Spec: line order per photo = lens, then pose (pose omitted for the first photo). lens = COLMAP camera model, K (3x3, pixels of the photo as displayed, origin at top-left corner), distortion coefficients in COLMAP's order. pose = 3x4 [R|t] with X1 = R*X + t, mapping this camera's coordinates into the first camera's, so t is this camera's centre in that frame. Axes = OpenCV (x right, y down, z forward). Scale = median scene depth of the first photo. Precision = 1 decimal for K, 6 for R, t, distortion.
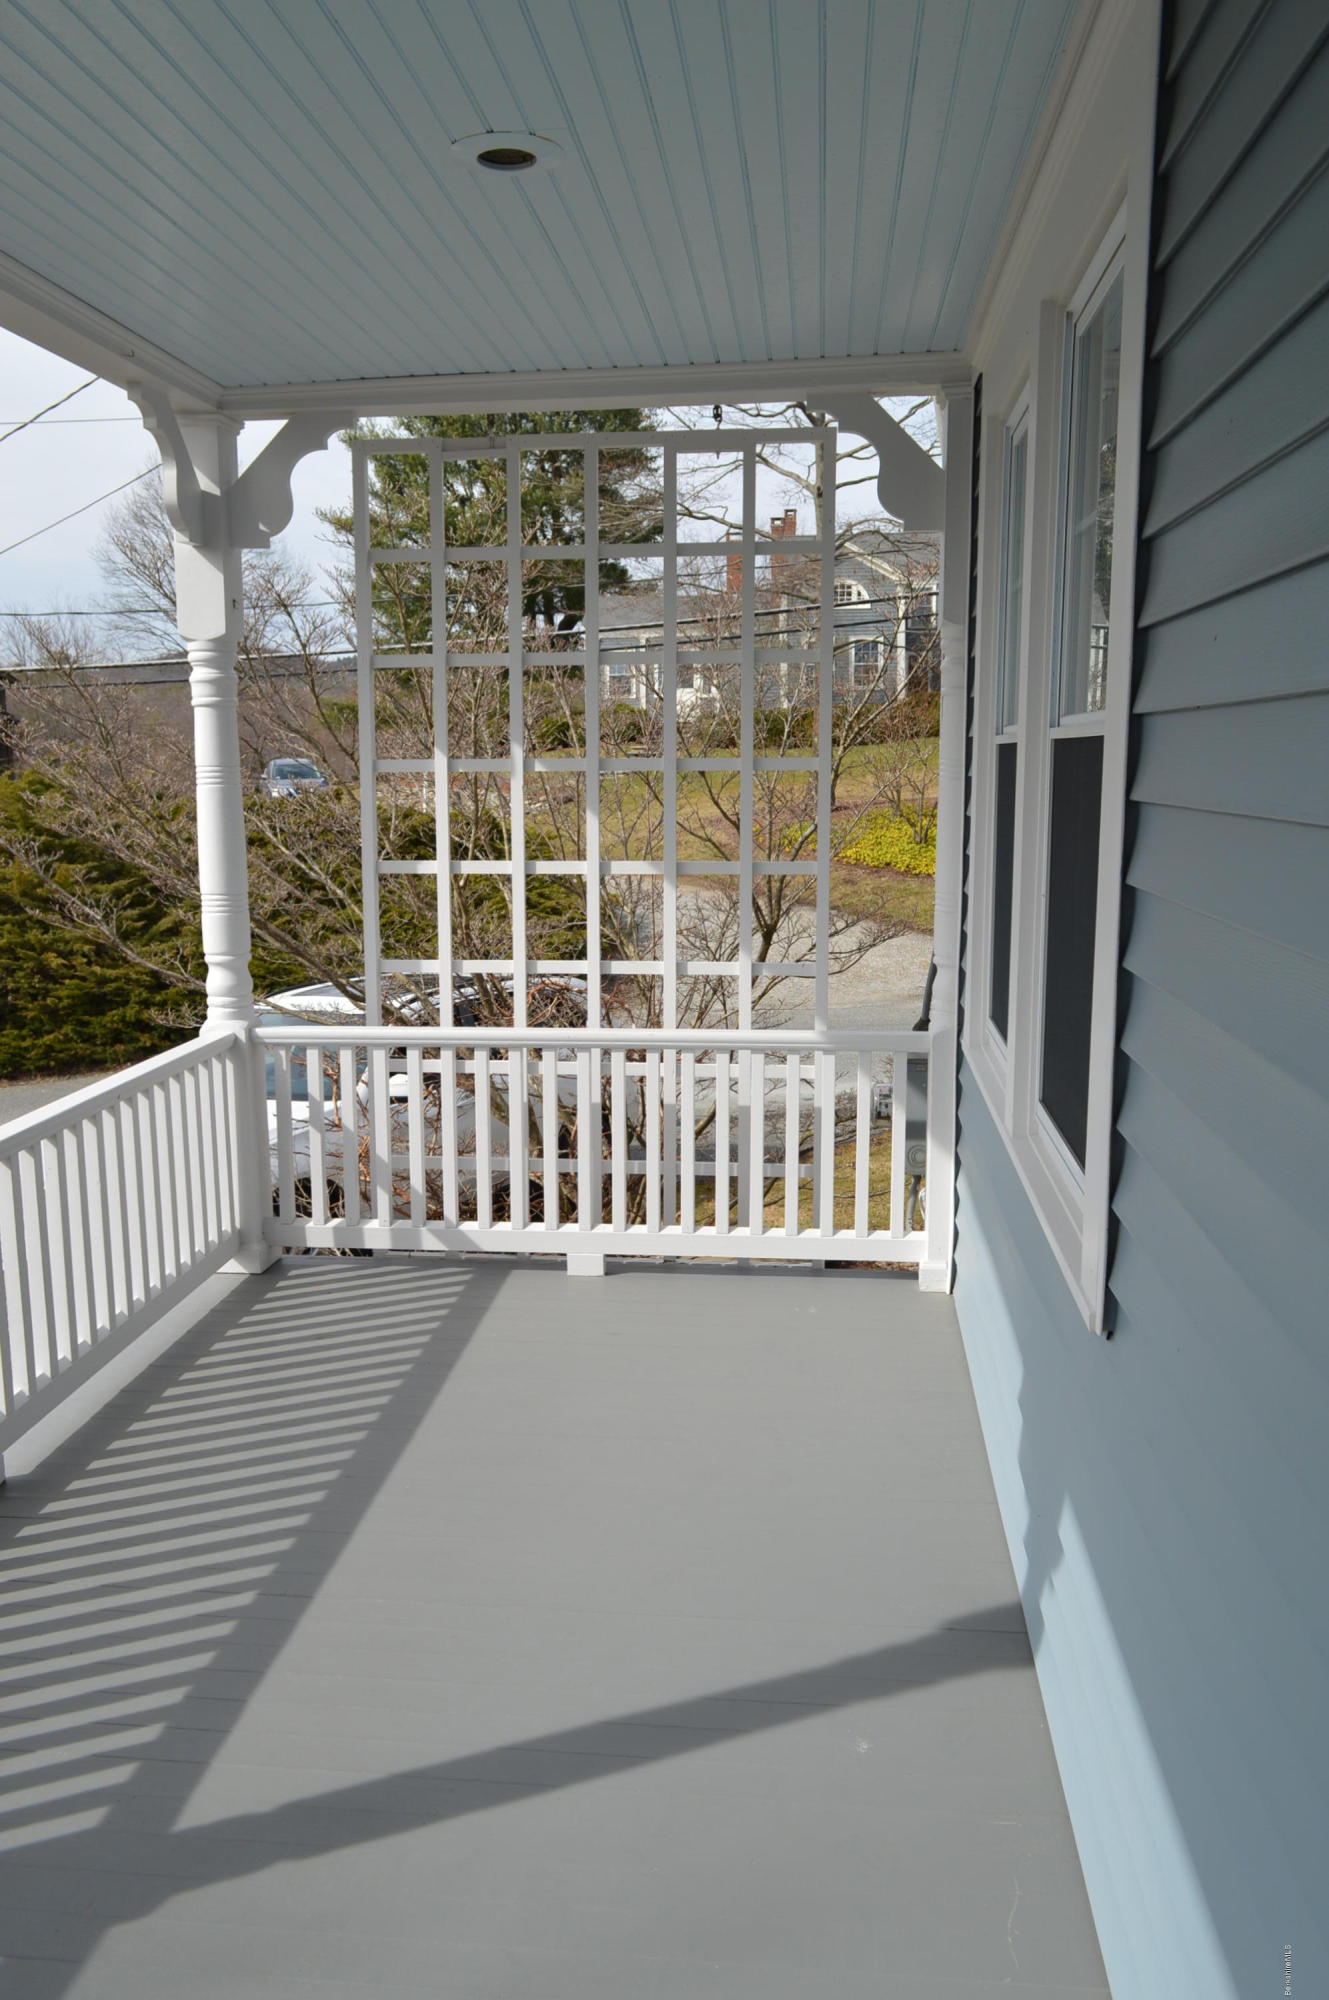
lens RADIAL K [[1575.6, 0, 664.5], [0, 1575.6, 1000.0], [0, 0, 1]] dist [-0.002483, 0.004003]
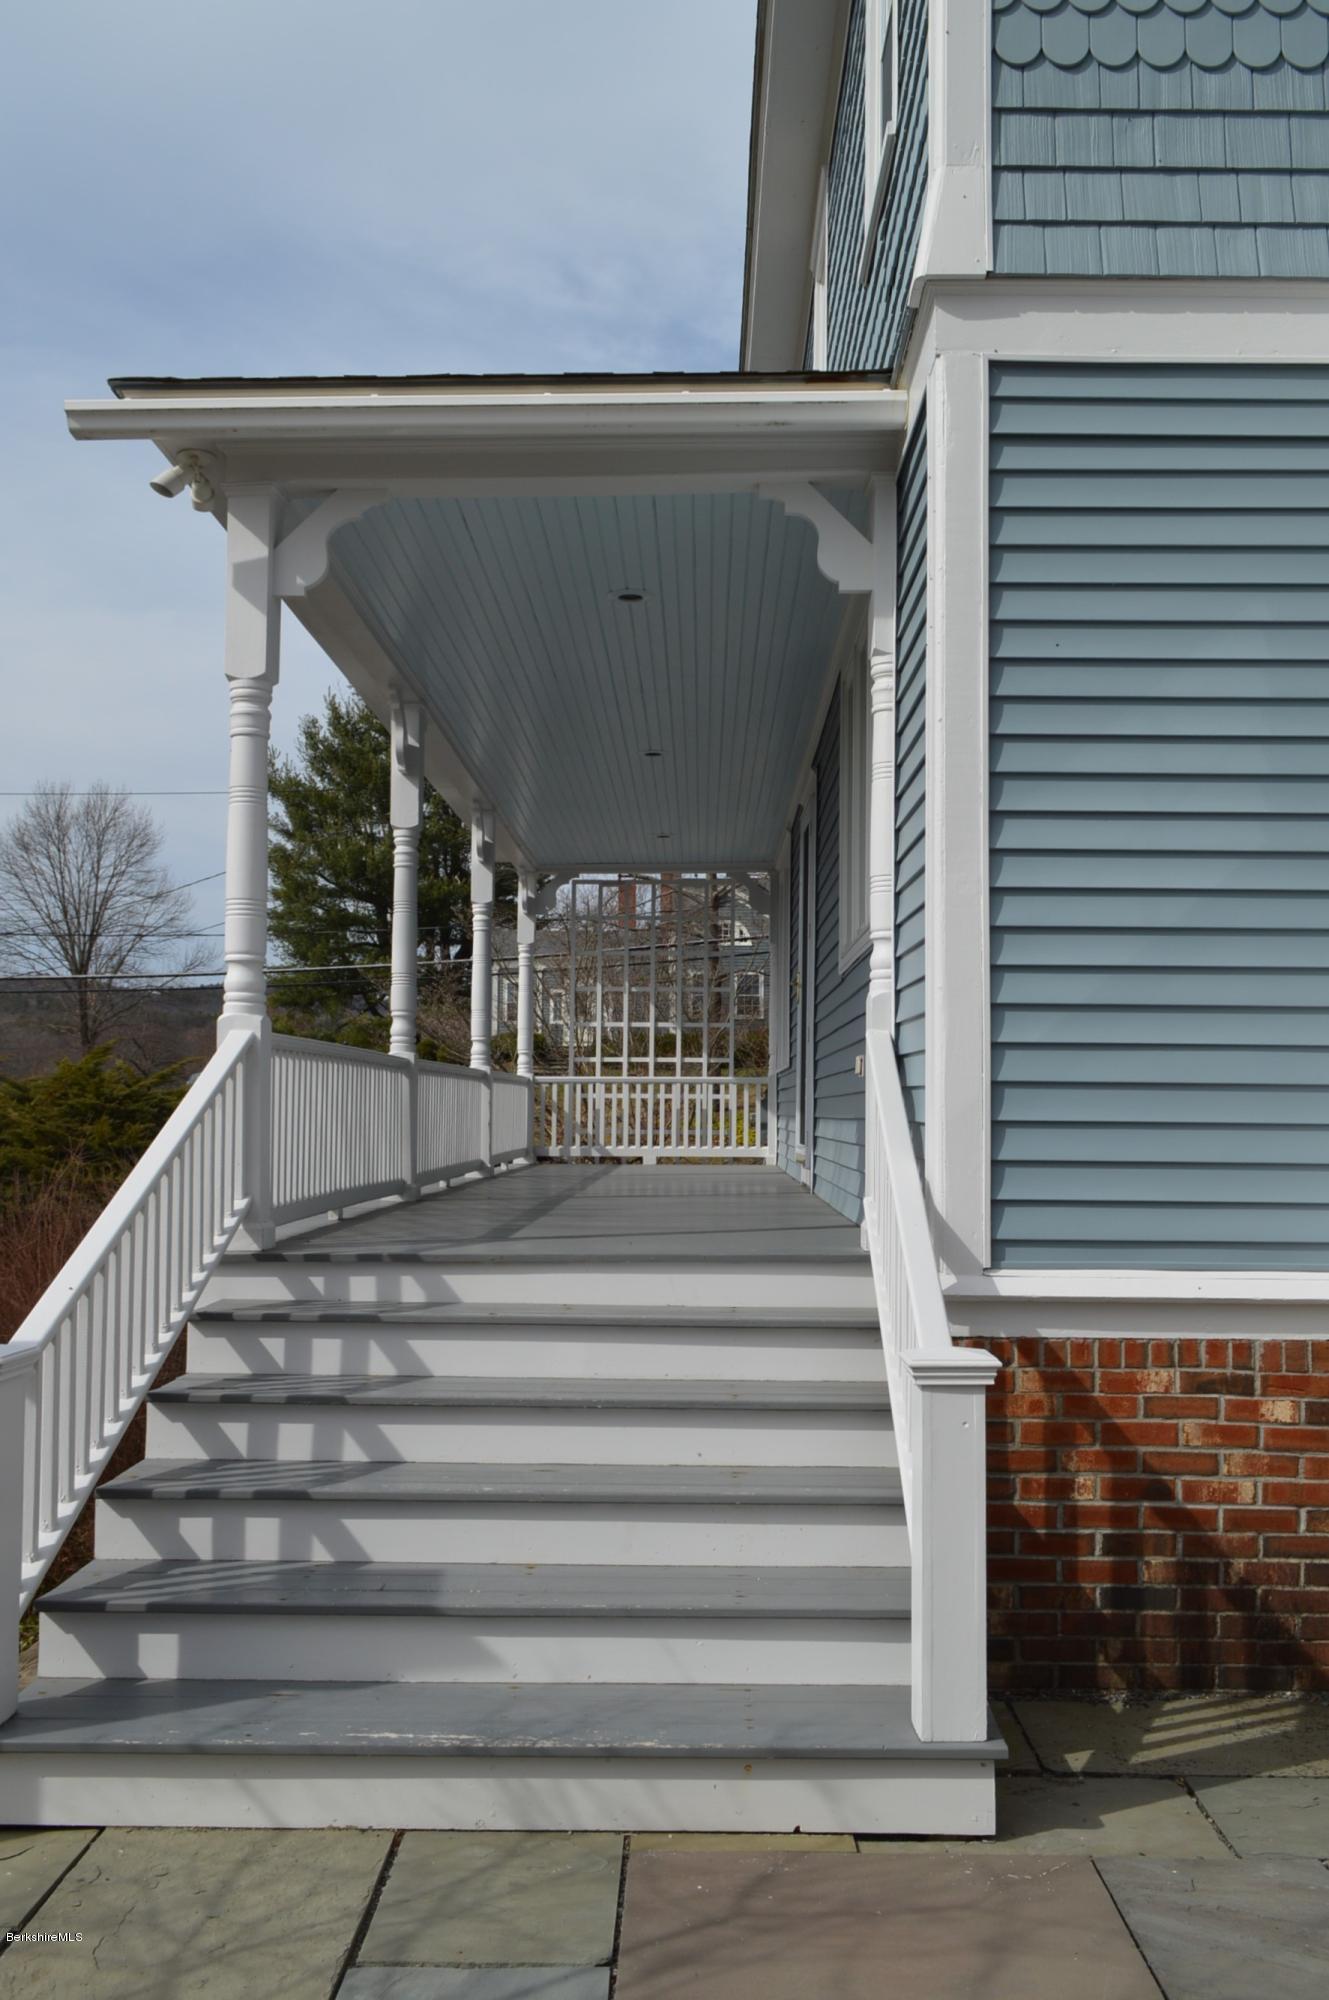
lens RADIAL K [[1575.6, 0, 664.5], [0, 1575.6, 1000.0], [0, 0, 1]] dist [-0.002483, 0.004003]
pose [[0.997299, 0.016834, 0.071491, -0.230466], [-0.001704, 0.978419, -0.206621, 0.469422], [-0.073427, 0.205942, 0.975806, -1.827931]]
